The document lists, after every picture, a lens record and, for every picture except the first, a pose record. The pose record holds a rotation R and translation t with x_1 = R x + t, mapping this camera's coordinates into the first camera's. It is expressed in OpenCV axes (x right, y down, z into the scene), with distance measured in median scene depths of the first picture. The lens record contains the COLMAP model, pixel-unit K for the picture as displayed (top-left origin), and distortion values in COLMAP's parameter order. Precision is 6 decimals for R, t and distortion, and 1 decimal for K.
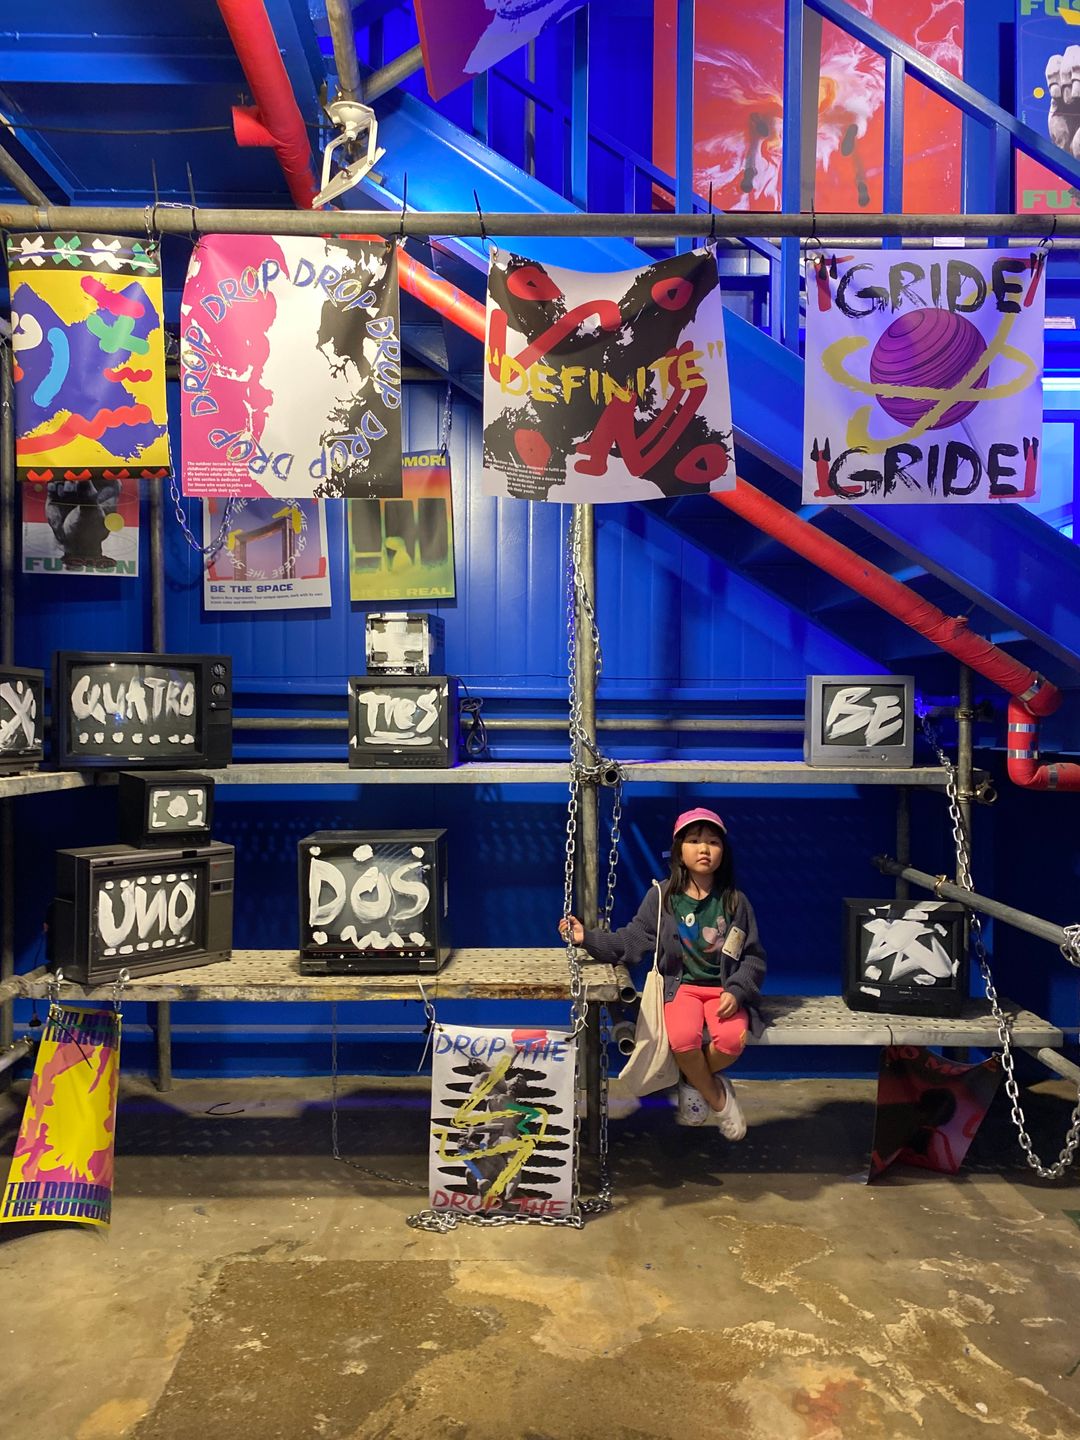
lens RADIAL K [[1110.2, 0, 498.8], [0, 1110.2, 710.5], [0, 0, 1]] dist [0.041871, -0.049911]
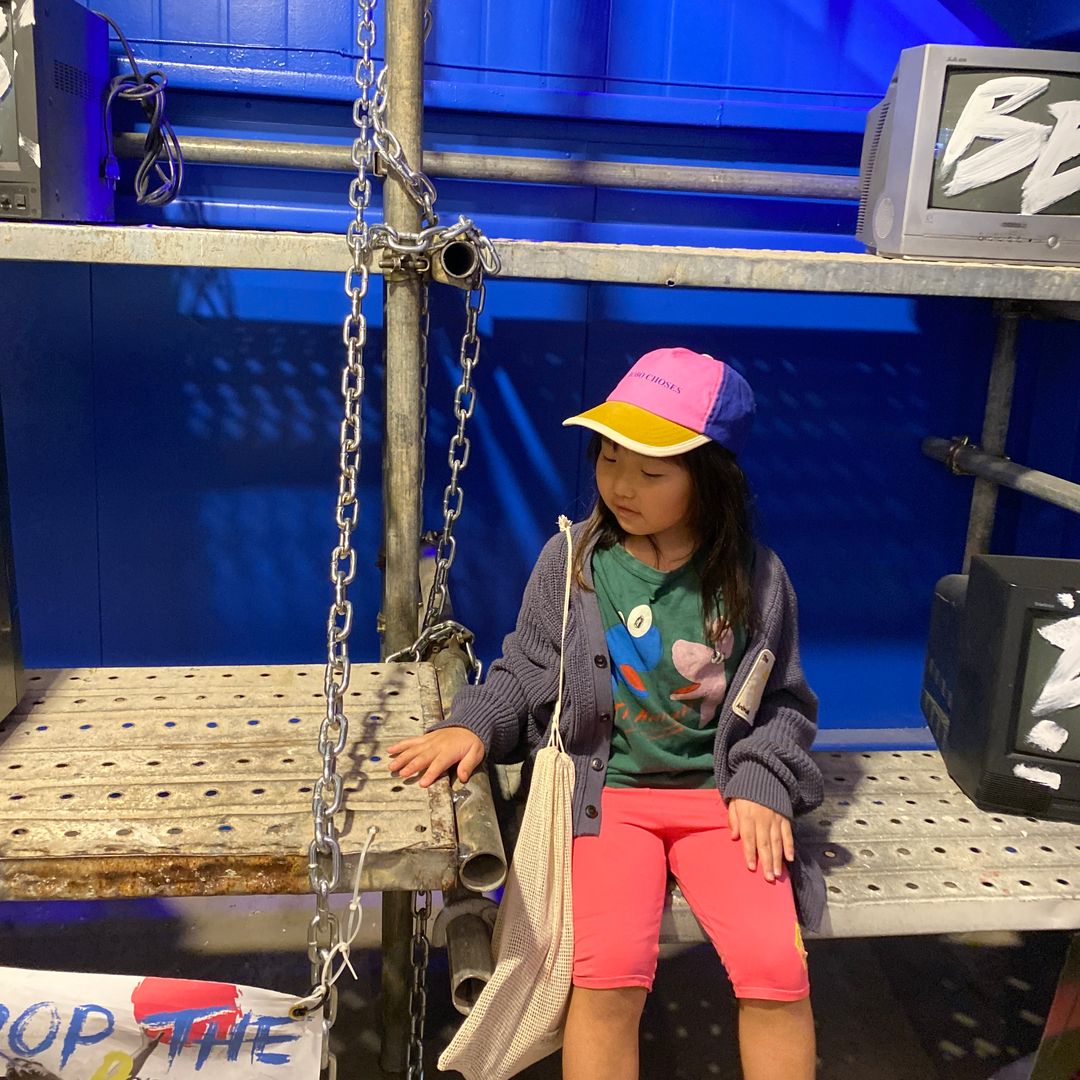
lens RADIAL K [[1159.5, 0, 524.1], [0, 1159.5, 451.3], [0, 0, 1]] dist [0.120958, 0.000000]
pose [[0.987914, 0.015411, 0.154234, 0.069705], [-0.043427, 0.982713, 0.179971, 0.058612], [-0.148794, -0.184494, 0.971505, 0.661092]]
